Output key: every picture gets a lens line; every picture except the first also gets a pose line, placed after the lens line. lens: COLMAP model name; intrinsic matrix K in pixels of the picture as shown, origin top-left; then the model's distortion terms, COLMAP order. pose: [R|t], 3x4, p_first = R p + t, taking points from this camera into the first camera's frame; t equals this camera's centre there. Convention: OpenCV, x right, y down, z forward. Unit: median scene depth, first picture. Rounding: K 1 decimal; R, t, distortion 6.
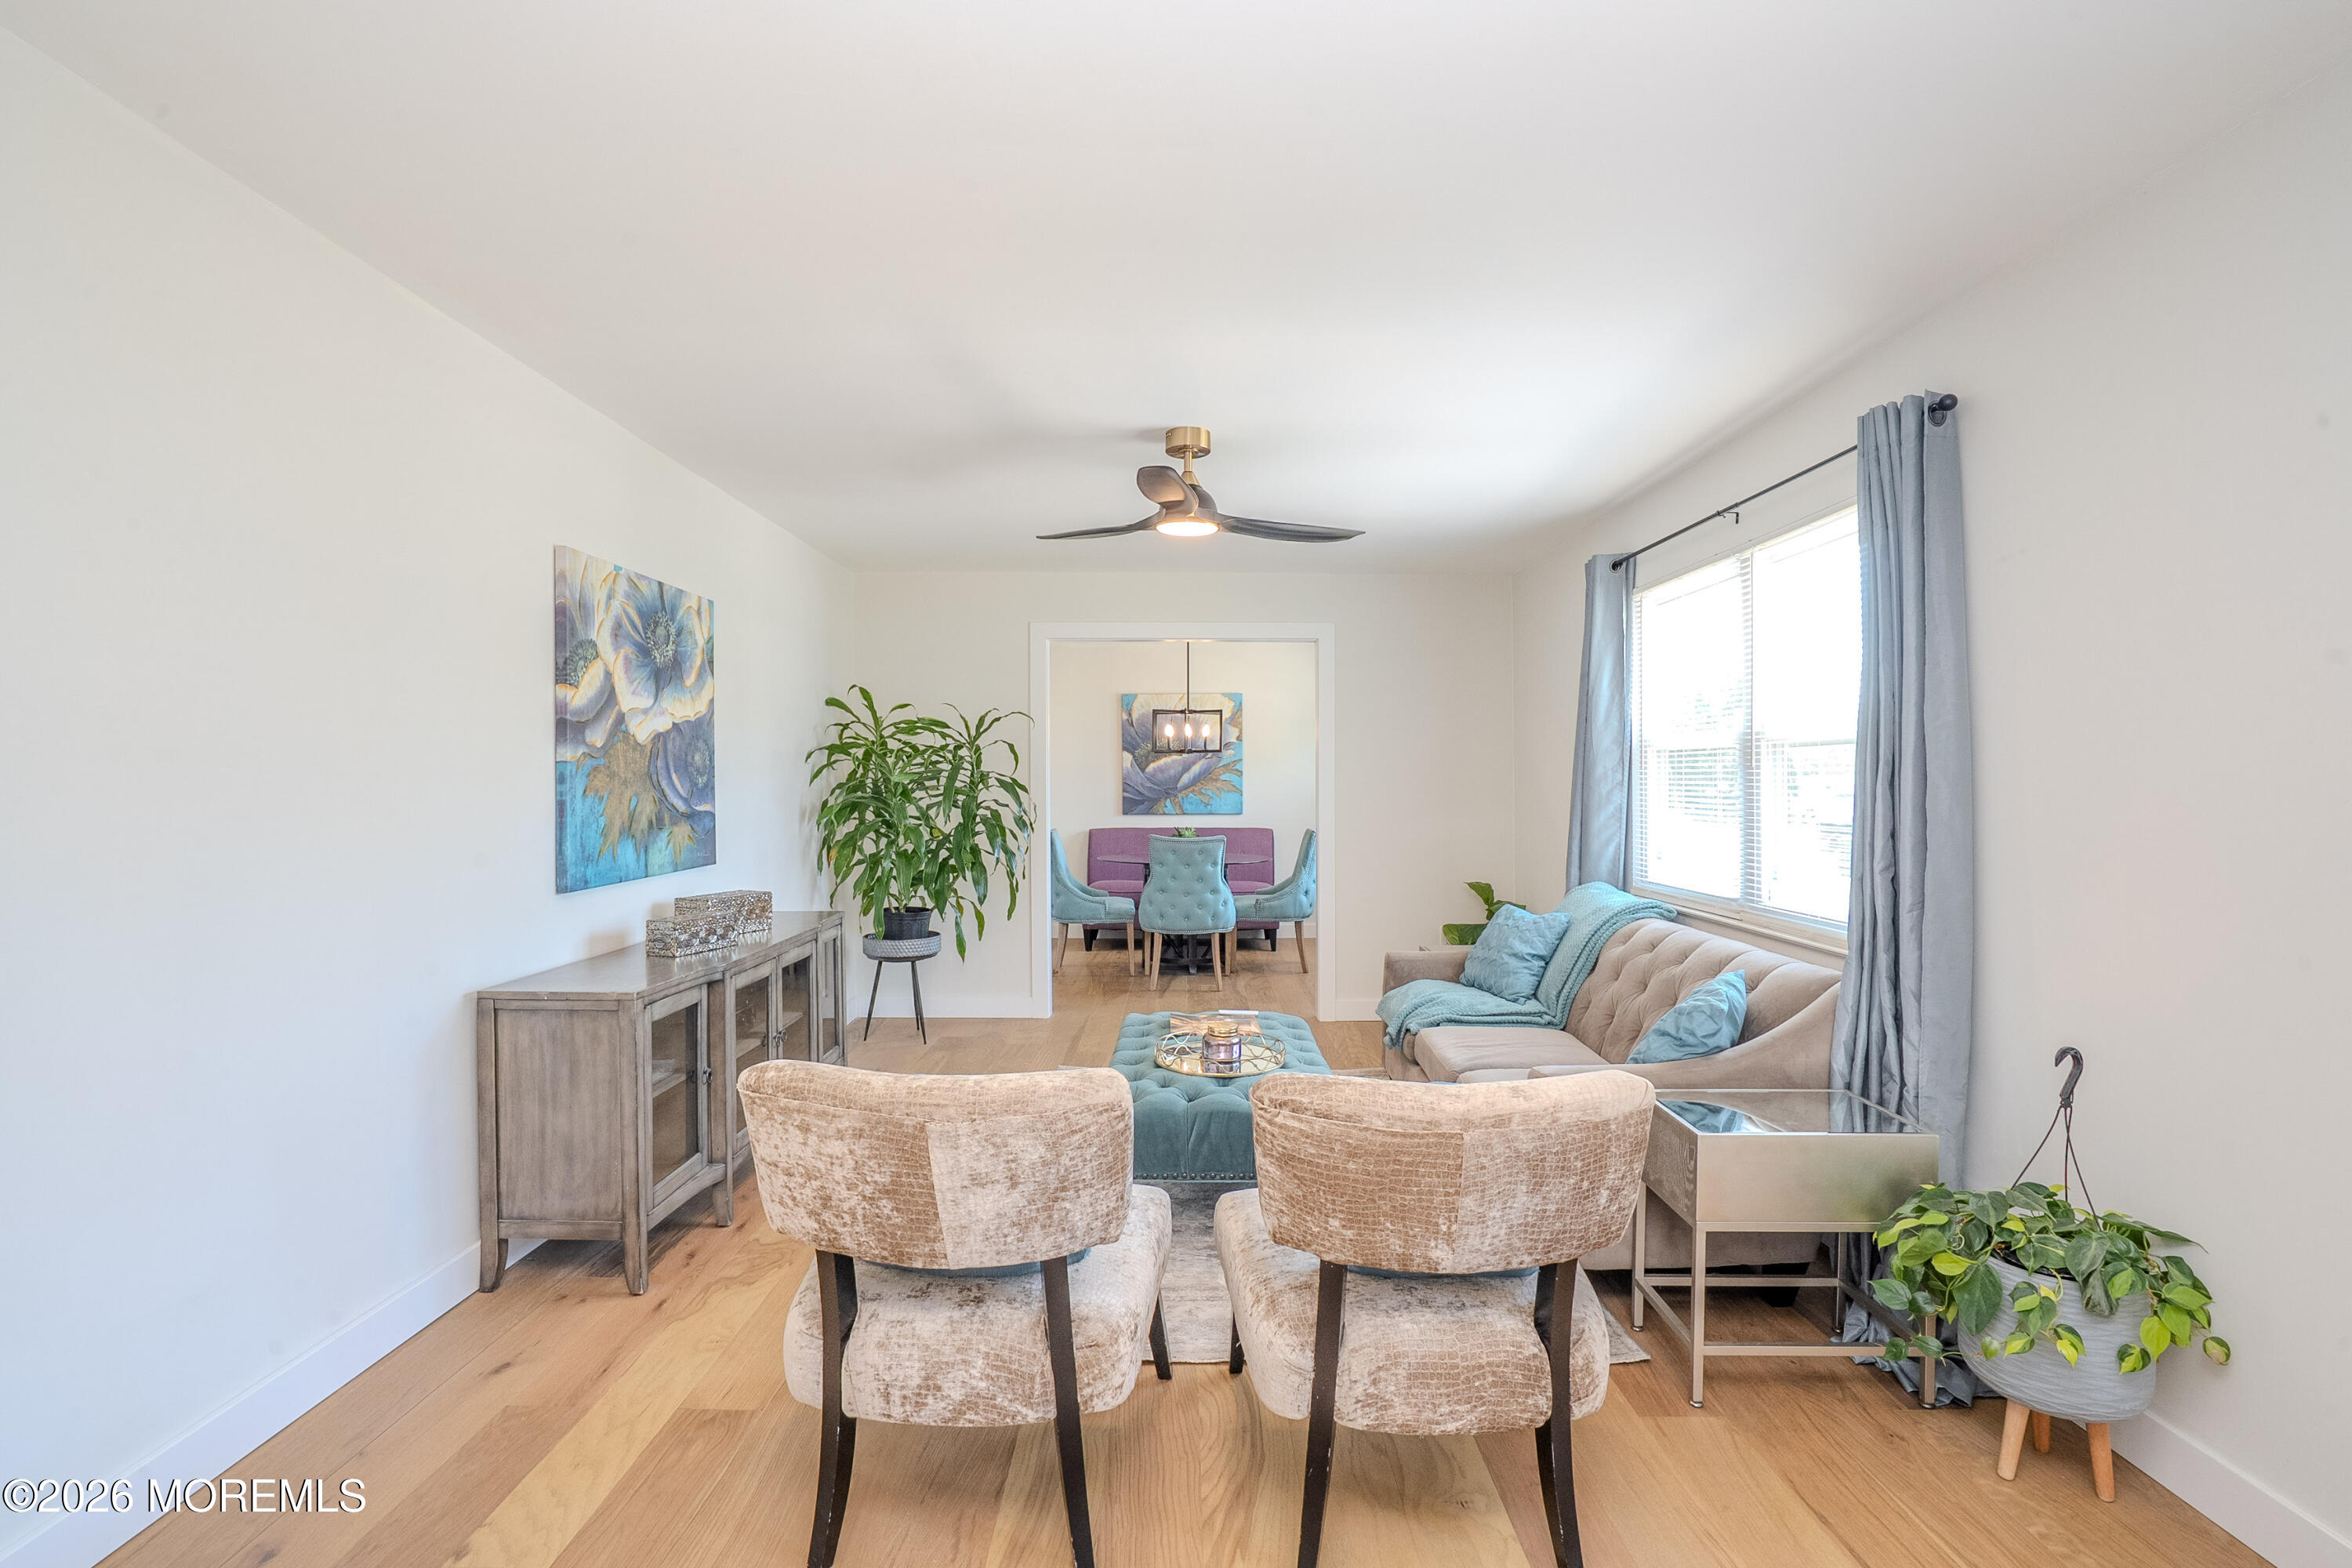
lens RADIAL K [[1080.9, 0, 1173.0], [0, 1080.9, 780.1], [0, 0, 1]] dist [-0.054754, 0.003155]
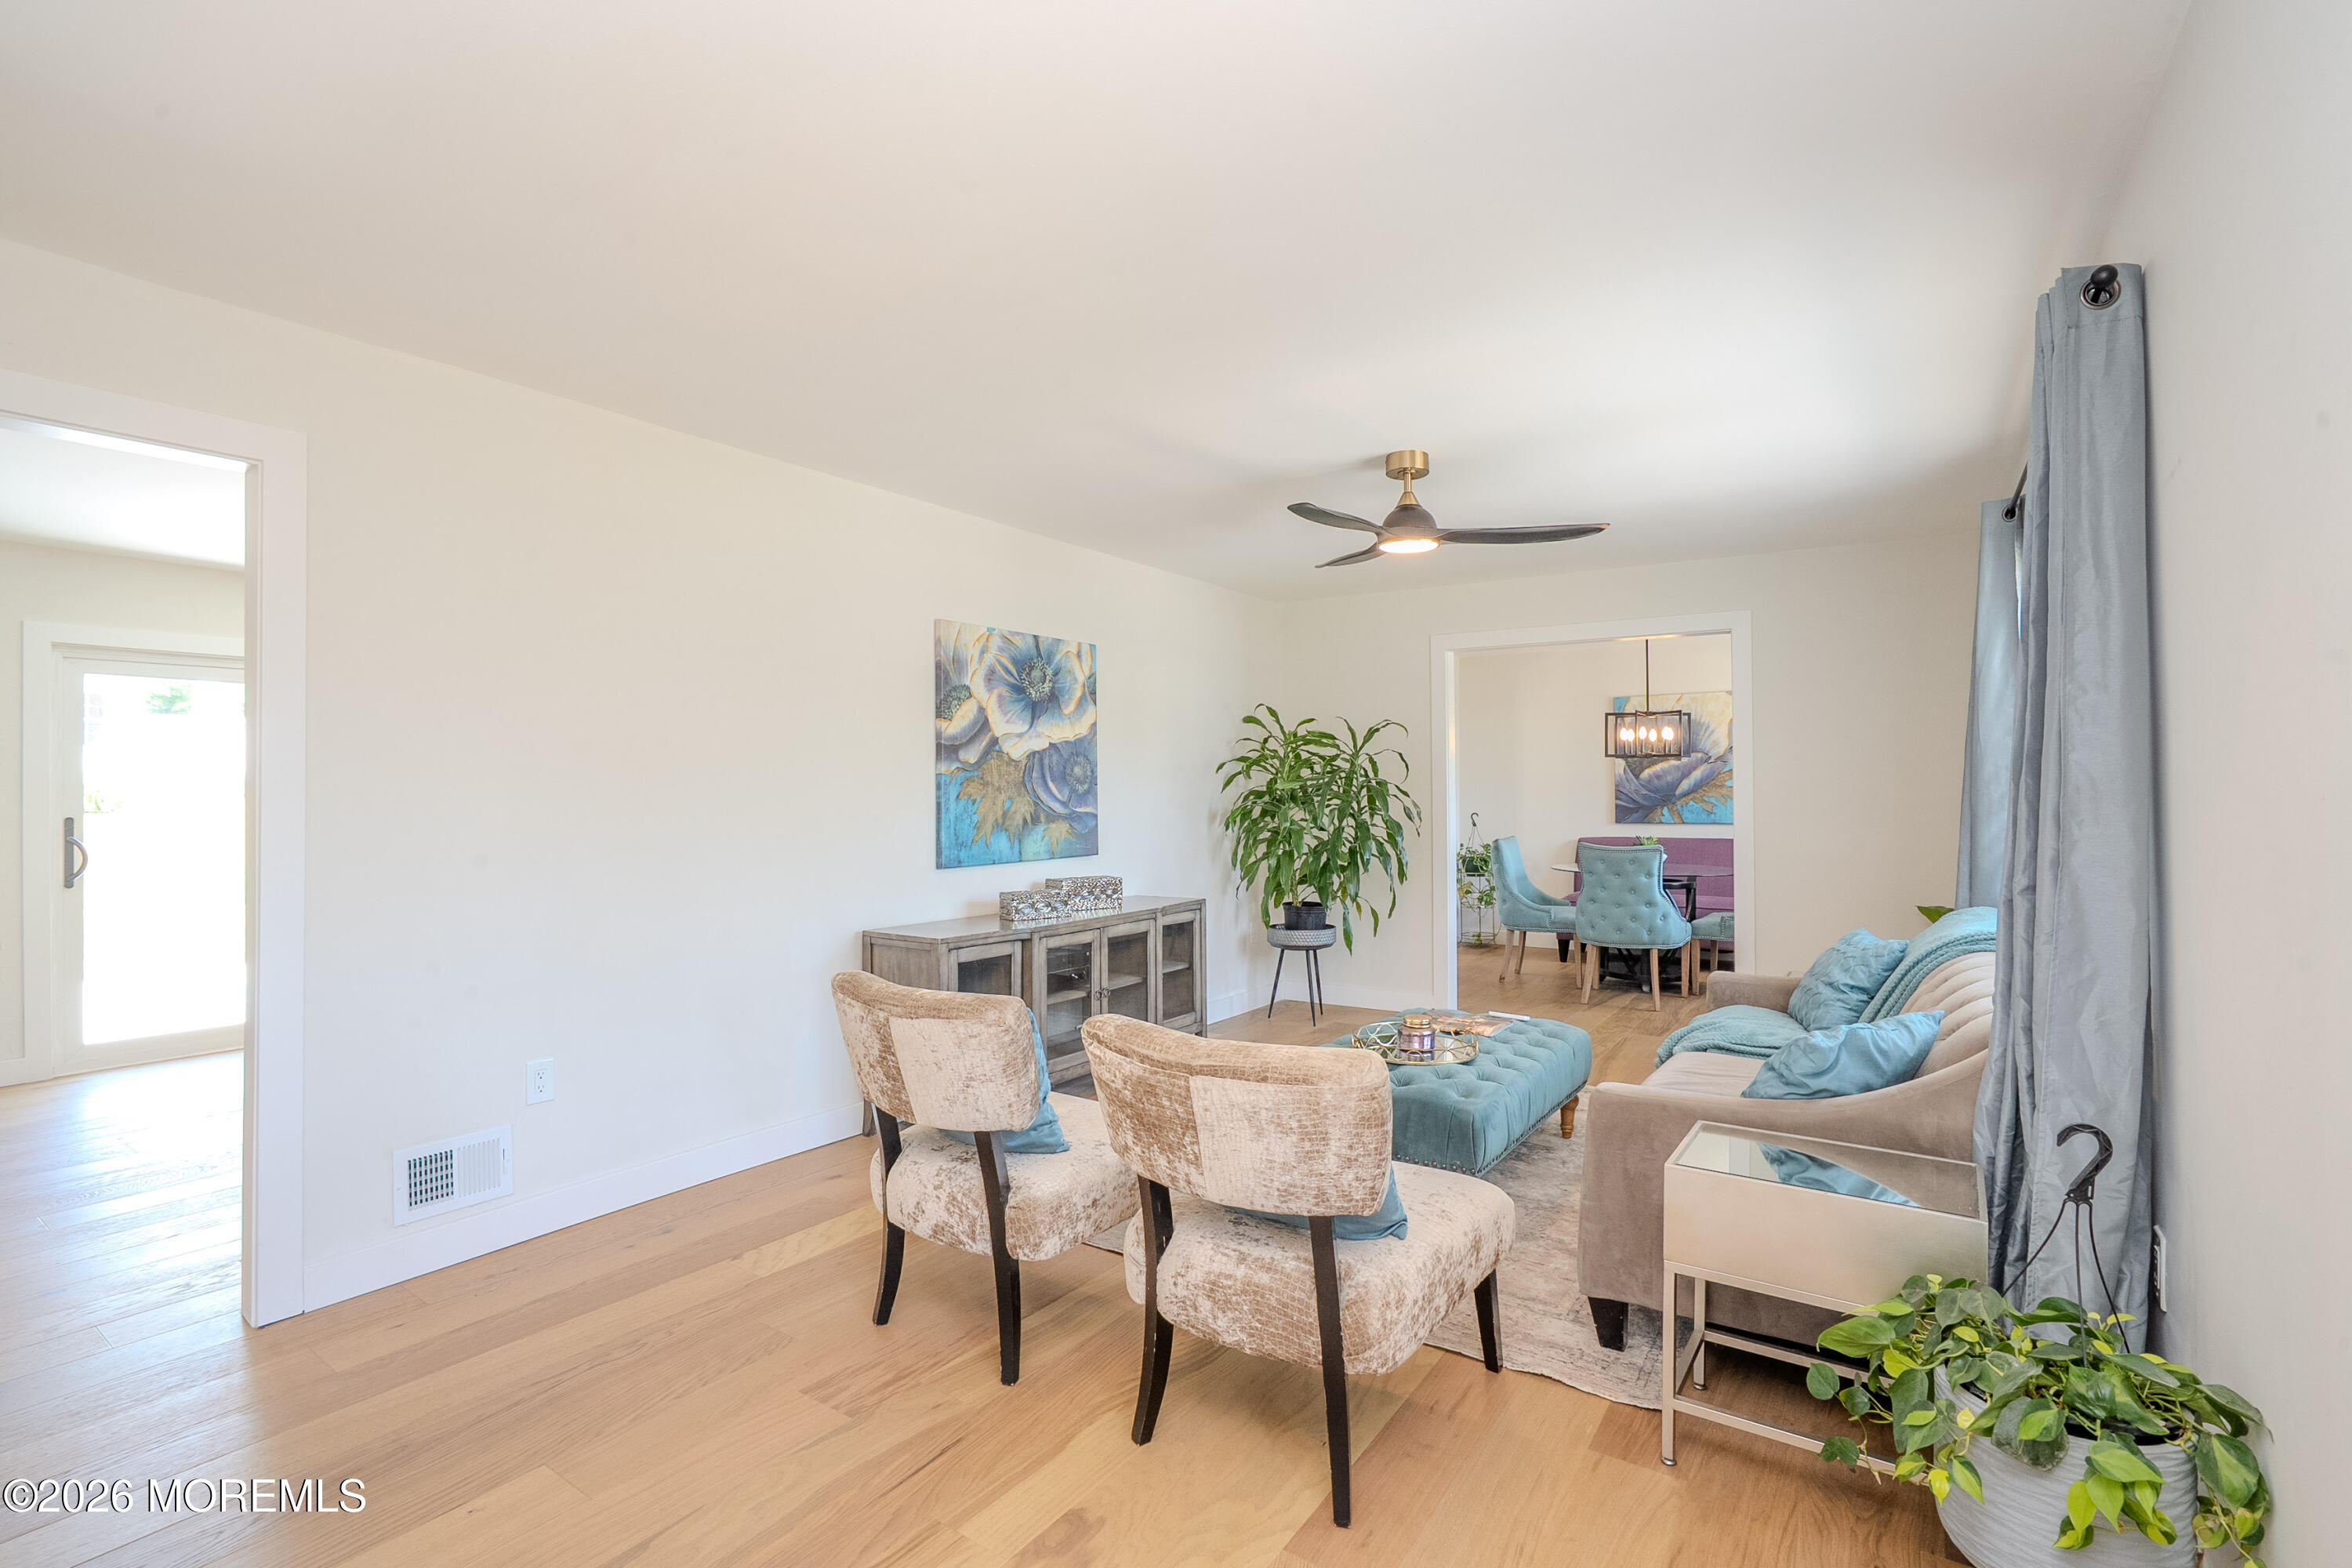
lens RADIAL K [[1080.9, 0, 1185.7], [0, 1080.9, 783.5], [0, 0, 1]] dist [-0.054754, 0.003155]
pose [[0.832787, -0.007918, -0.553537, 0.365308], [0.004414, 0.999961, -0.007665, 0.005562], [0.553576, 0.003940, 0.832789, 0.002272]]
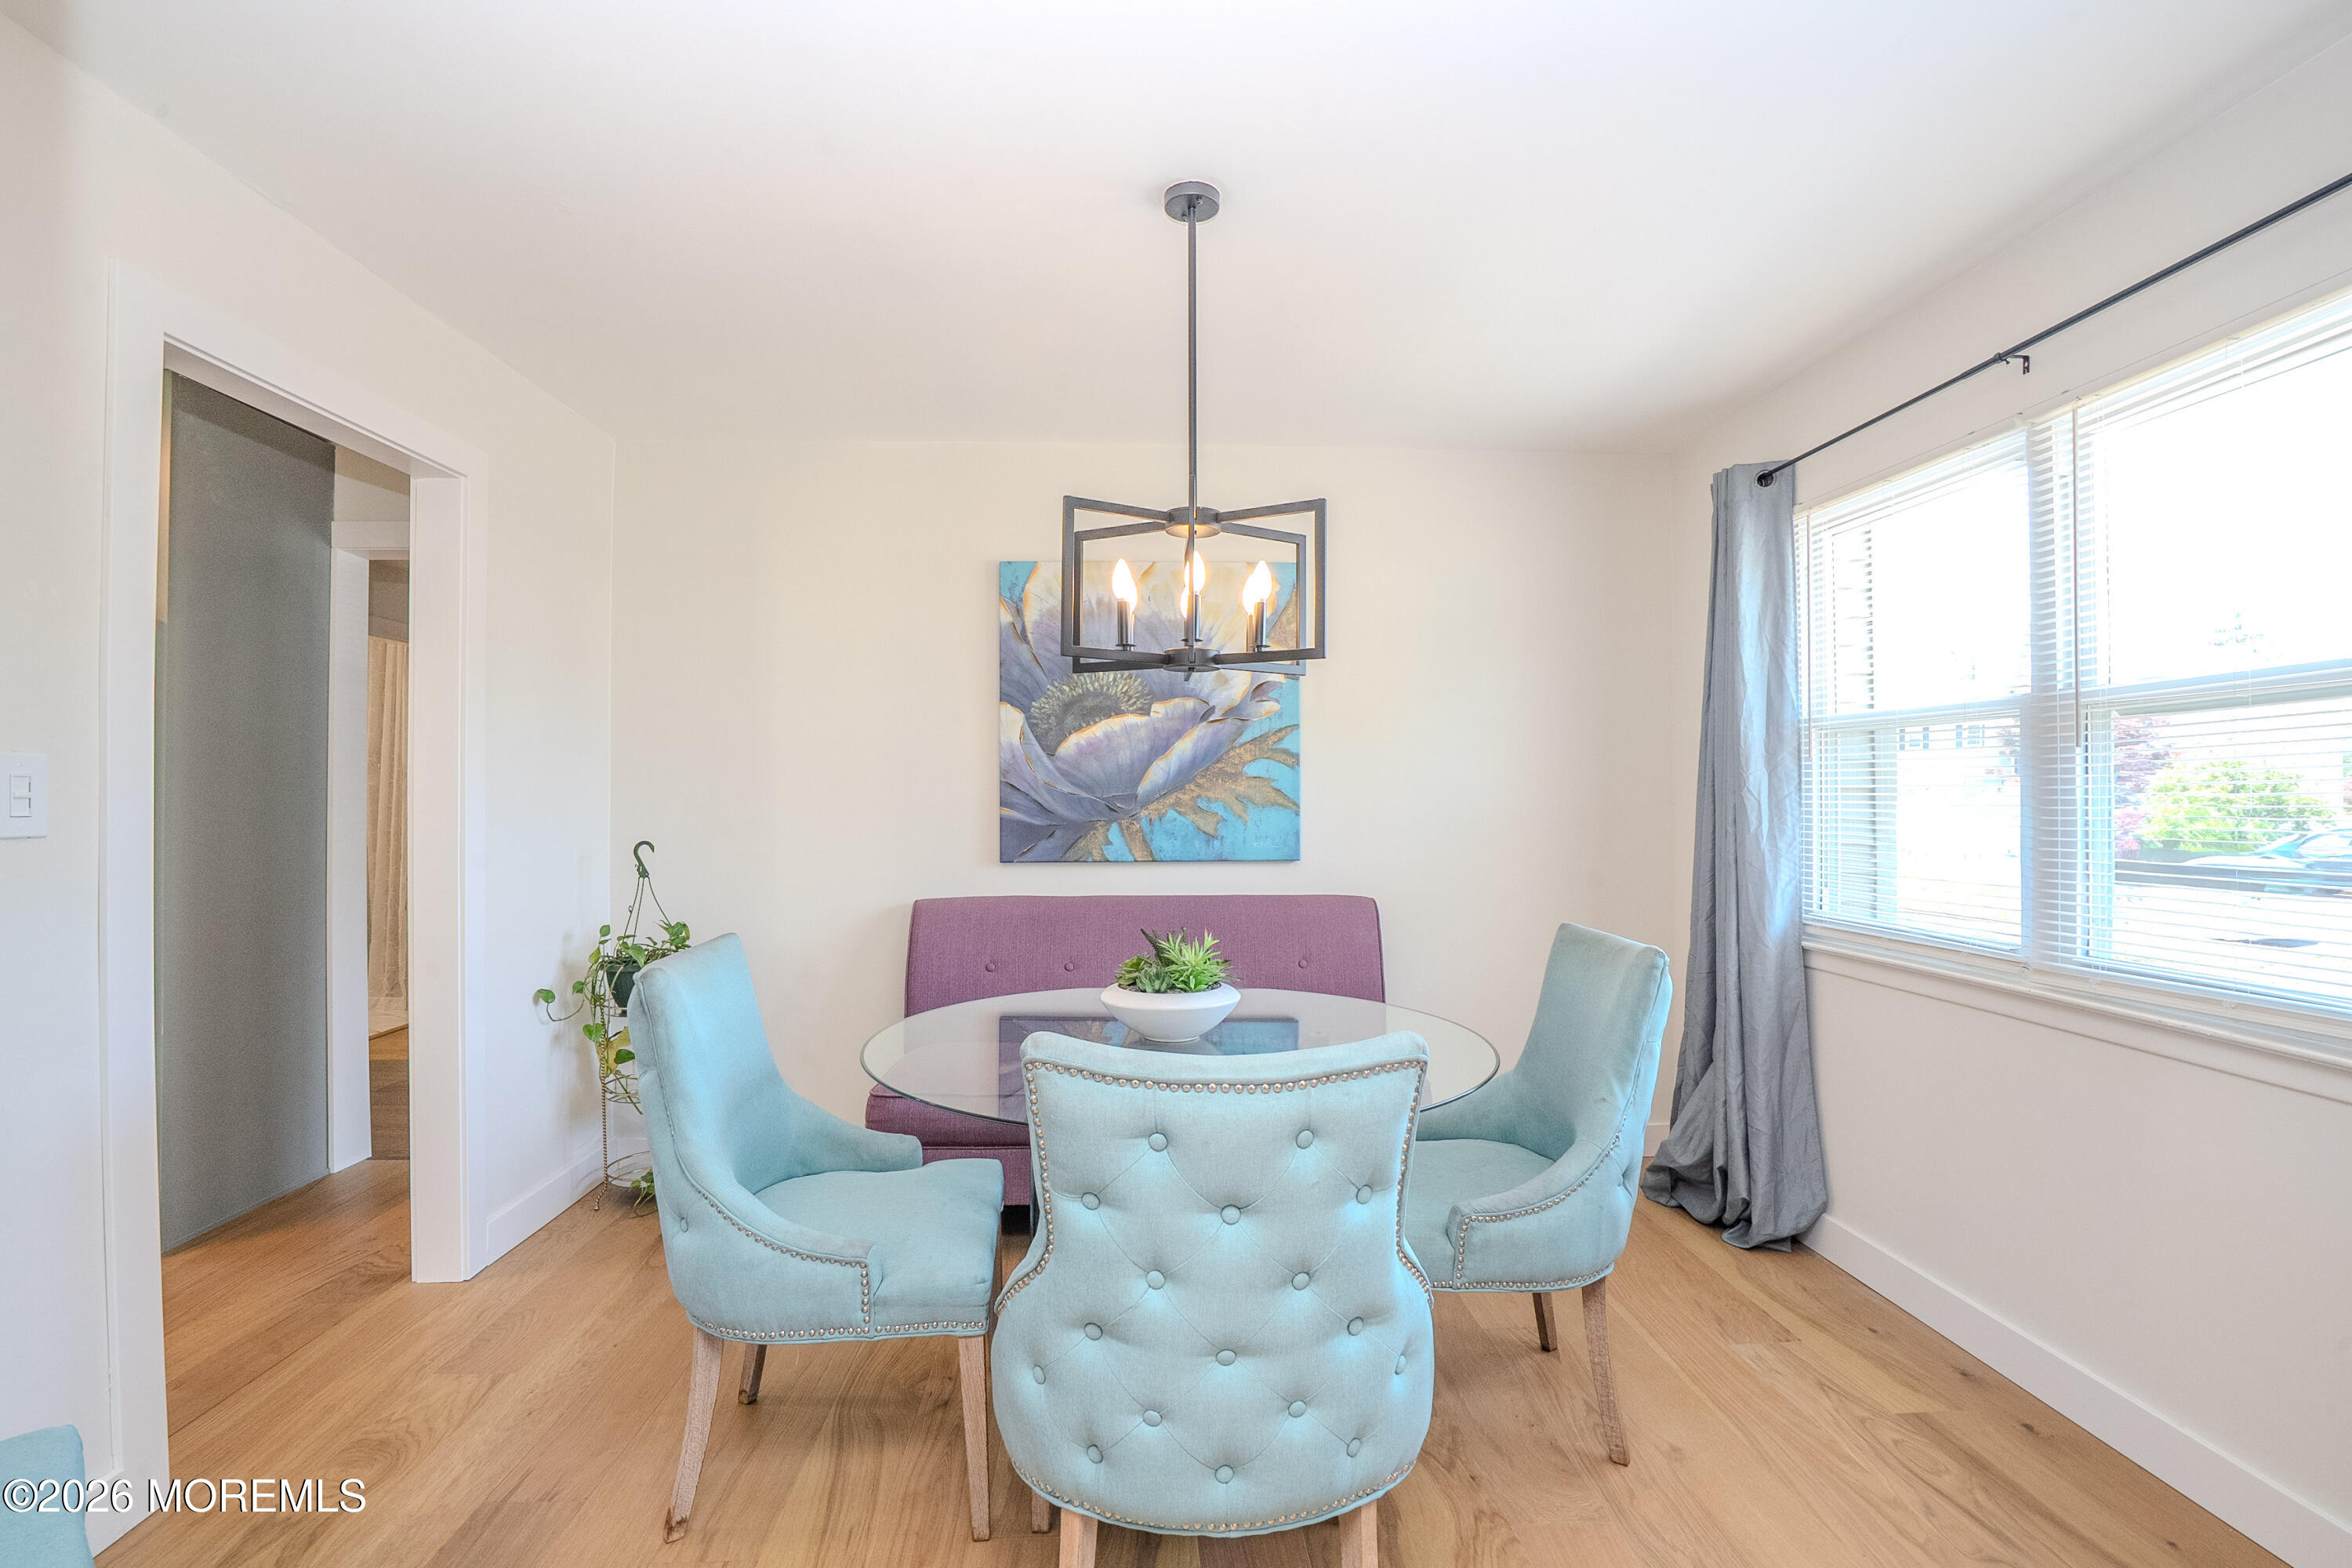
lens RADIAL K [[1080.9, 0, 1168.3], [0, 1080.9, 778.1], [0, 0, 1]] dist [-0.054754, 0.003155]
pose [[0.998662, 0.001051, 0.051696, -0.012255], [-0.000226, 0.999873, -0.015962, 0.015936], [-0.051706, 0.015929, 0.998535, 1.360447]]
